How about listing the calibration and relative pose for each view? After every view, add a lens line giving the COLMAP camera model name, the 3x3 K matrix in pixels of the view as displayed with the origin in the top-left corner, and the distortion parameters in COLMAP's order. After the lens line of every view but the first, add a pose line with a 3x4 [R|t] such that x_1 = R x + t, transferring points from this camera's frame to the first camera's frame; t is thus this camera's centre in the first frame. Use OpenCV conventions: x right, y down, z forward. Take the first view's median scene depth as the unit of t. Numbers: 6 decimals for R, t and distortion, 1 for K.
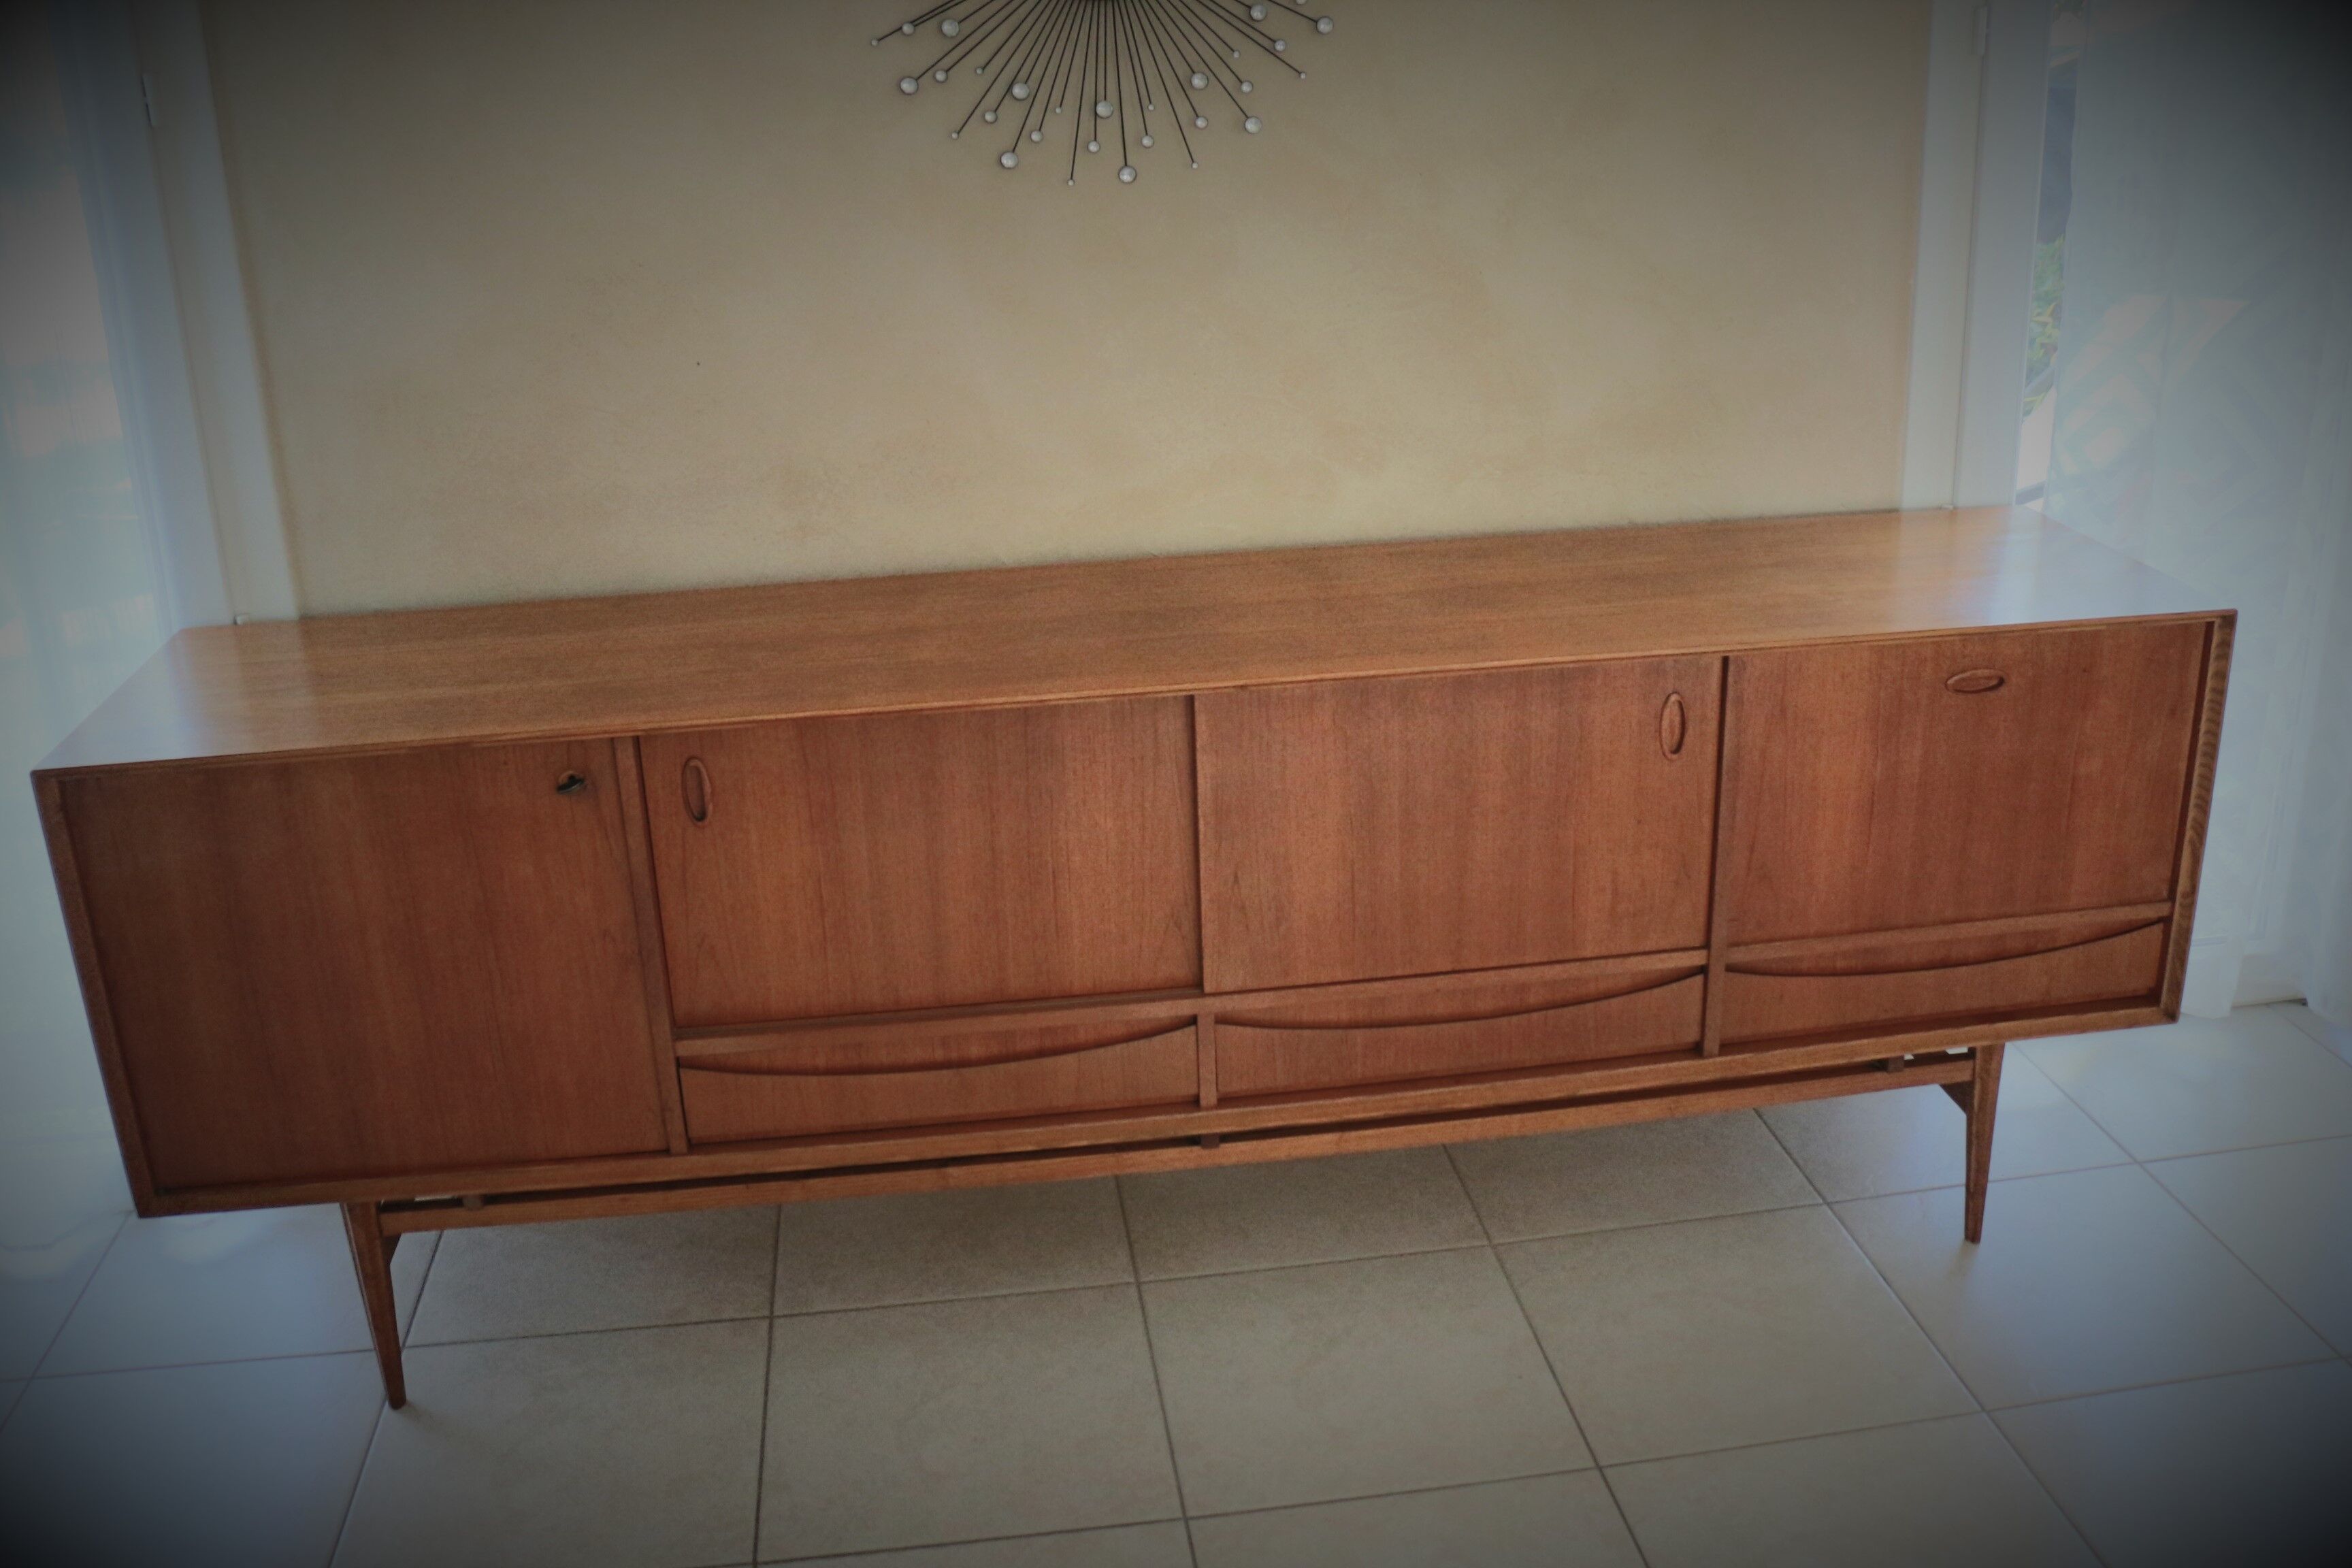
lens RADIAL K [[2132.7, 0, 1168.0], [0, 2132.7, 789.0], [0, 0, 1]] dist [-0.158786, 0.053861]
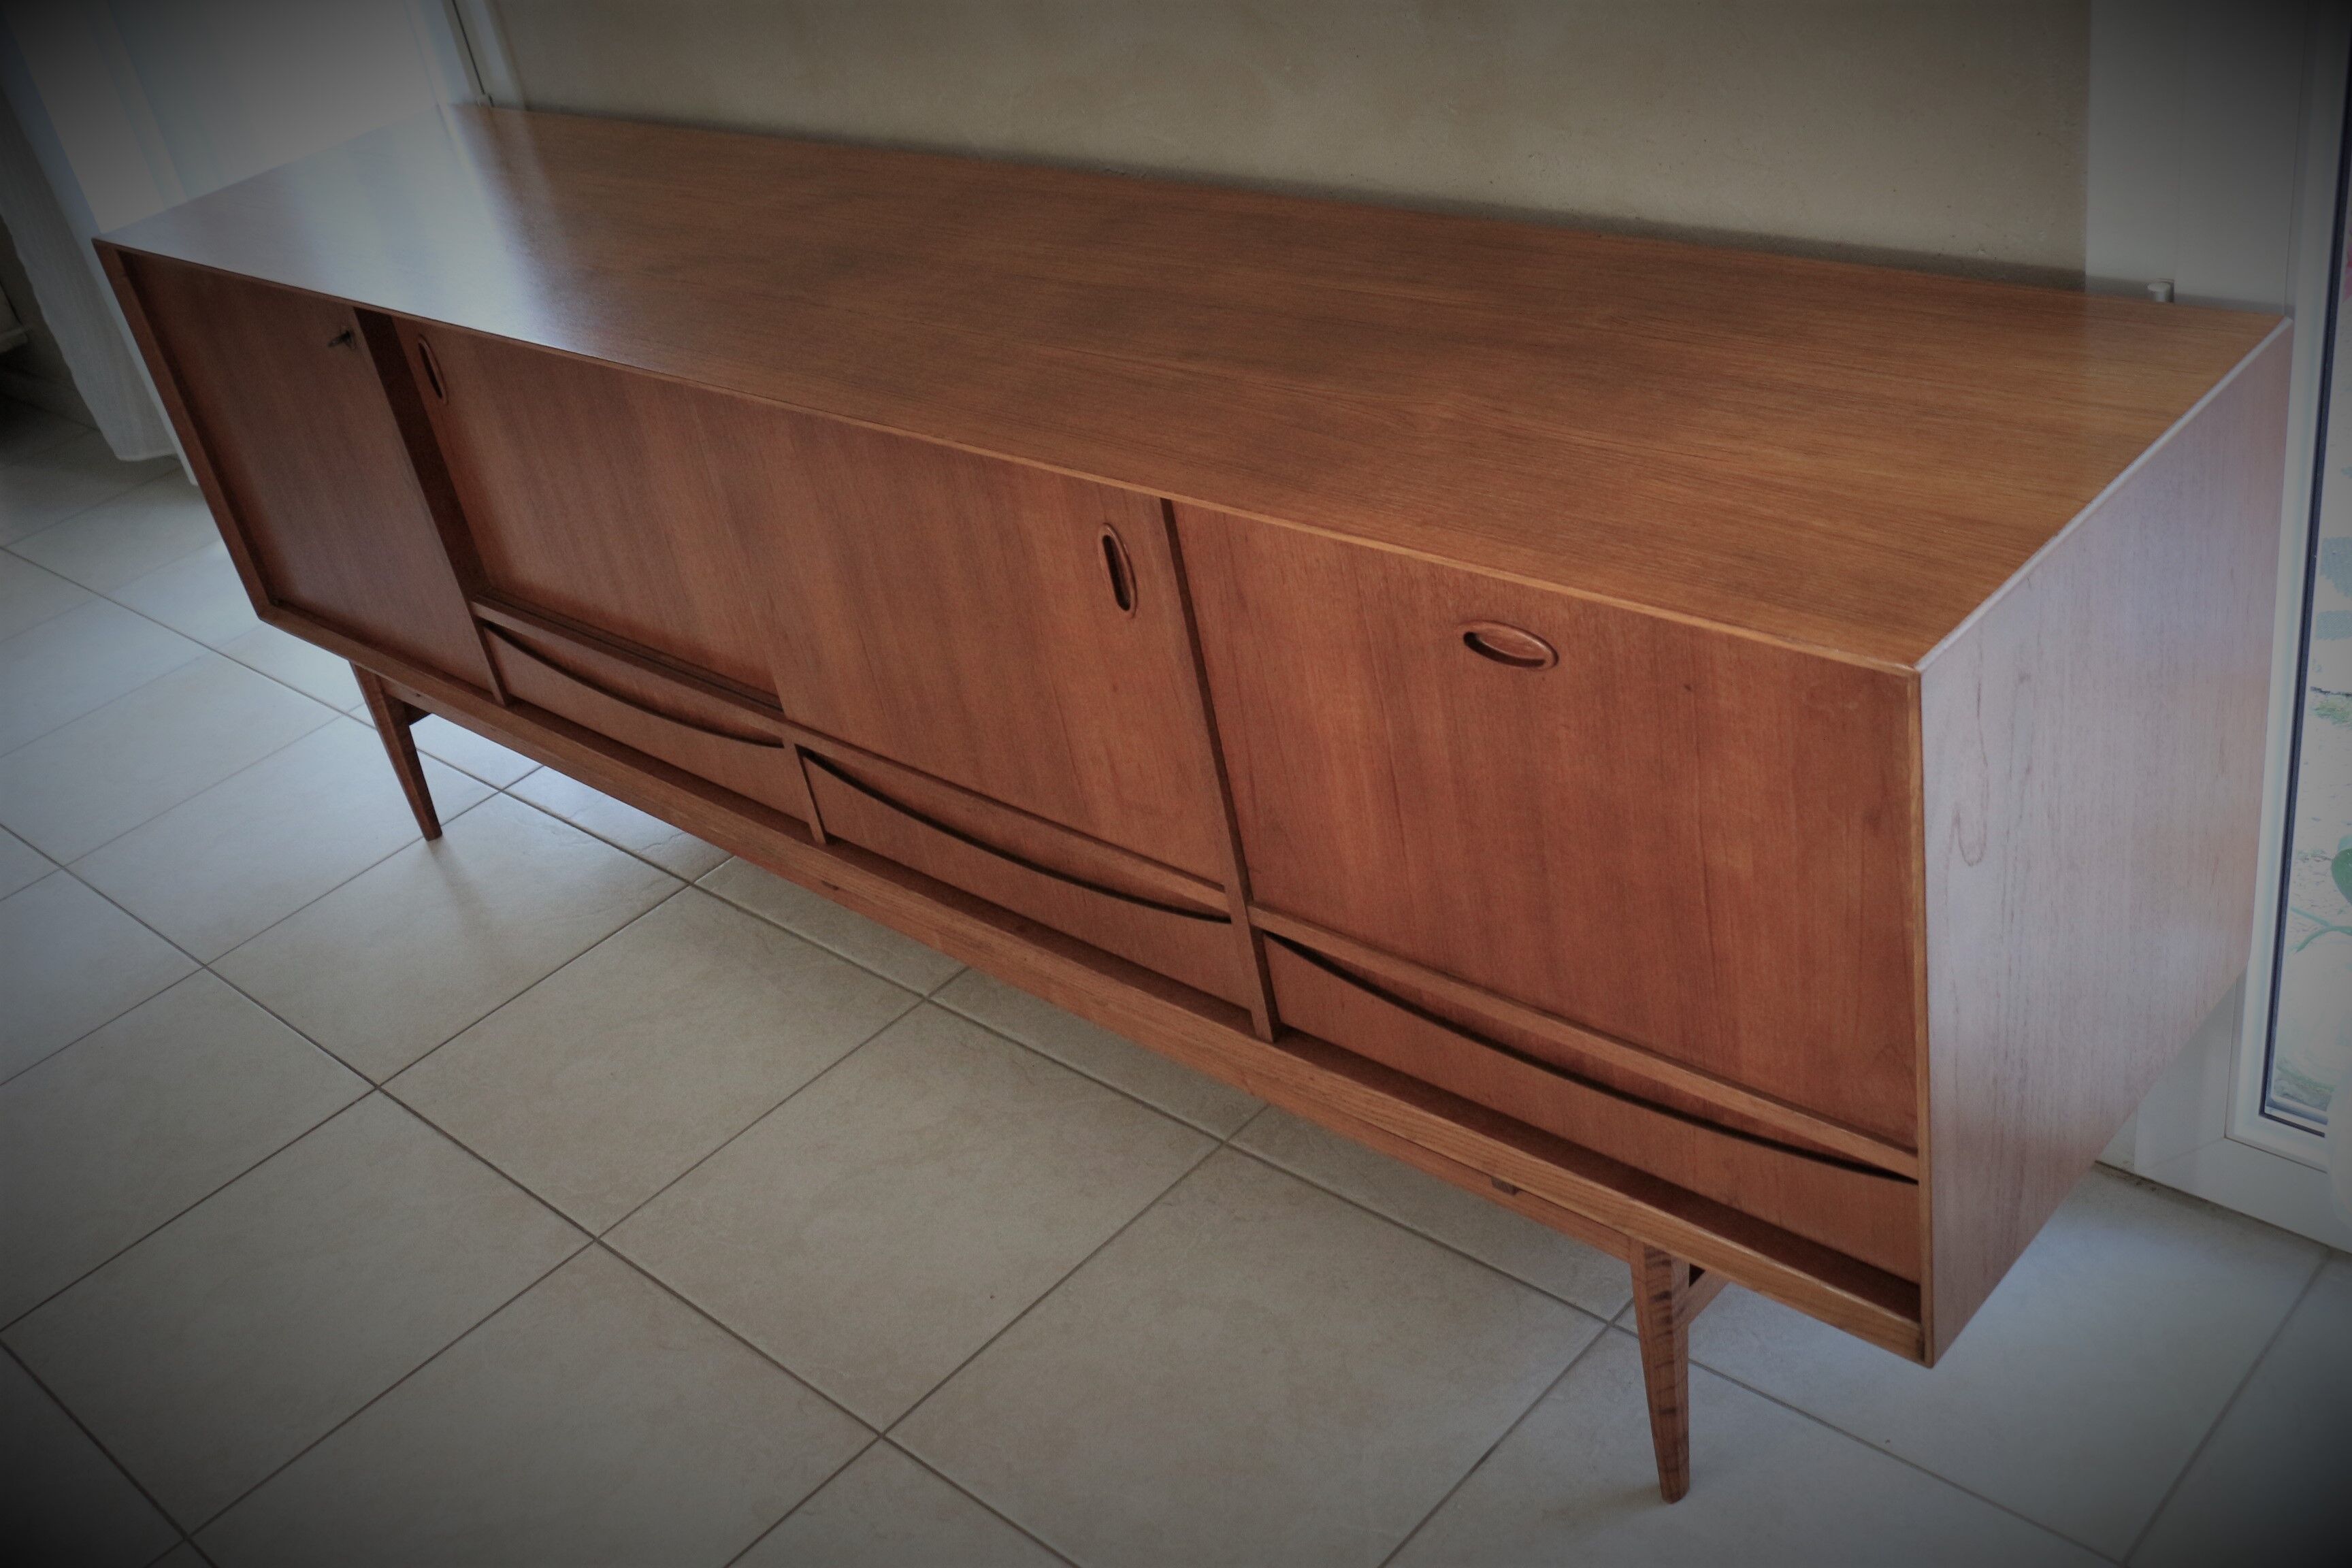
lens RADIAL K [[2313.8, 0, 1182.6], [0, 2313.8, 788.2], [0, 0, 1]] dist [-0.067571, 0.000000]
pose [[0.632595, 0.340871, -0.695436, 0.755647], [-0.127247, 0.931478, 0.340819, -0.209874], [0.763958, -0.127109, 0.632622, 0.518409]]
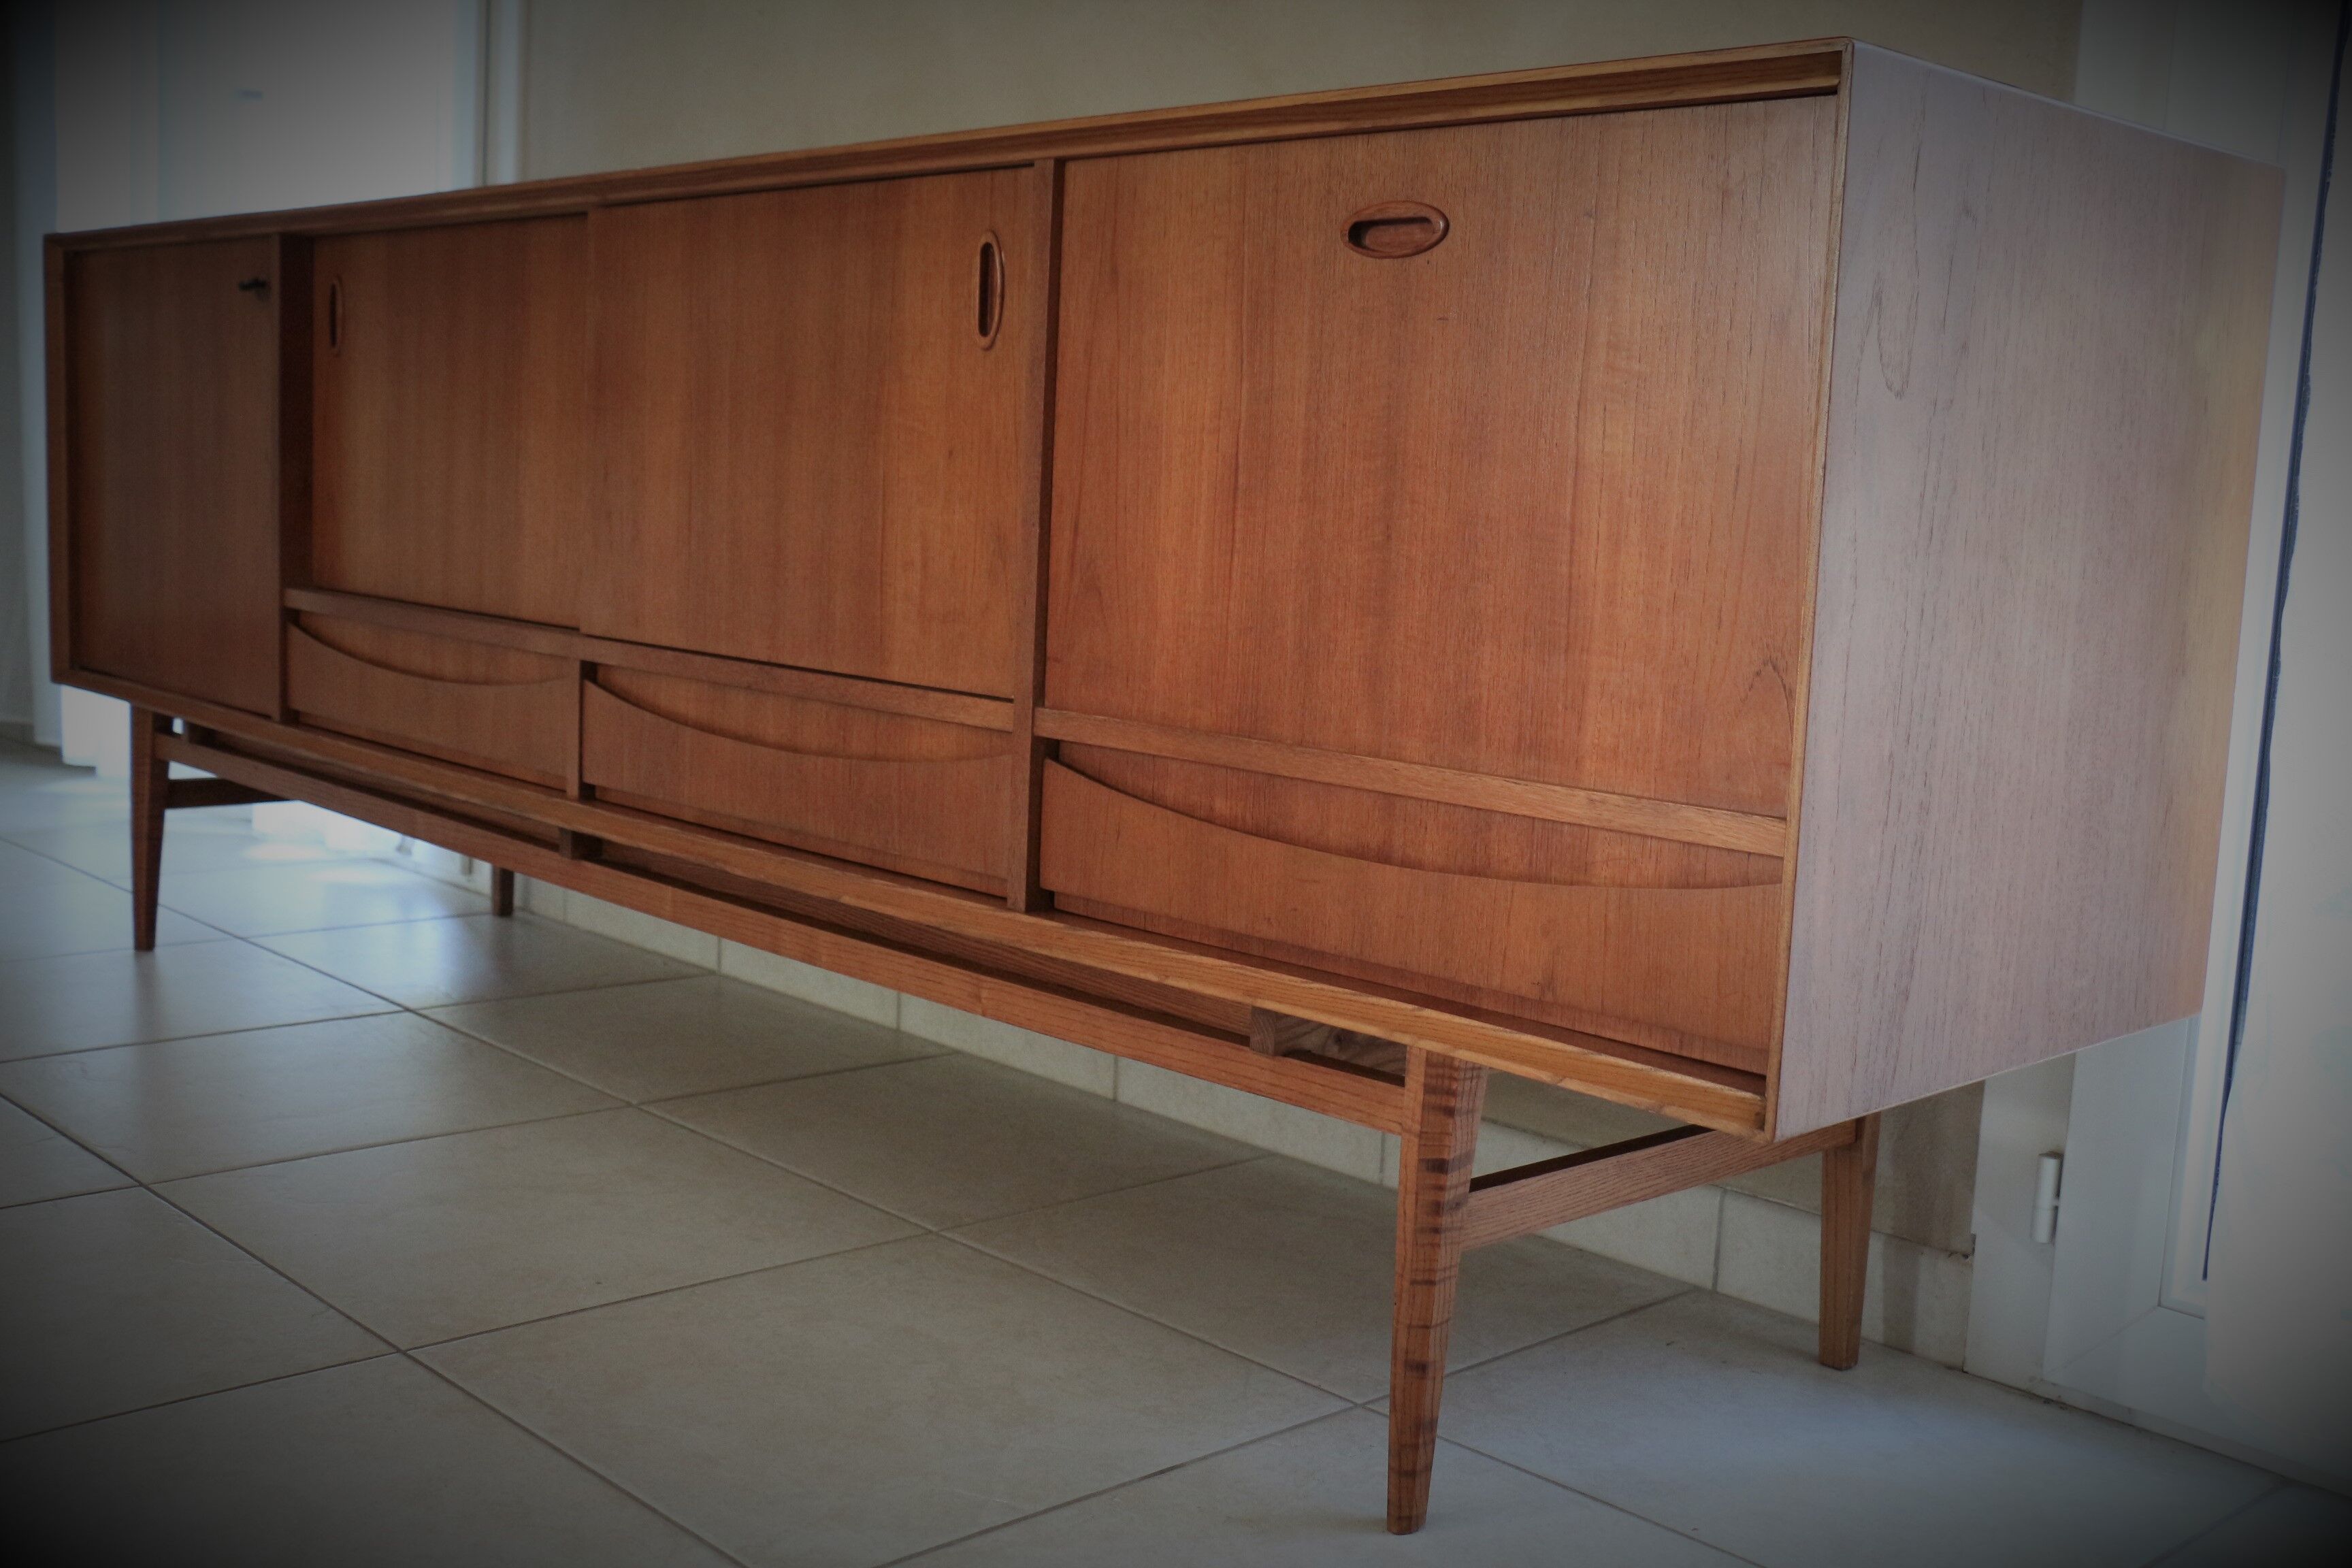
lens RADIAL K [[2394.2, 0, 1187.0], [0, 2394.2, 790.1], [0, 0, 1]] dist [-0.052260, 0.000000]
pose [[0.596464, 0.169720, -0.784491, 0.804833], [-0.353393, 0.933085, -0.066824, 0.125786], [0.720655, 0.317091, 0.616530, 0.634381]]
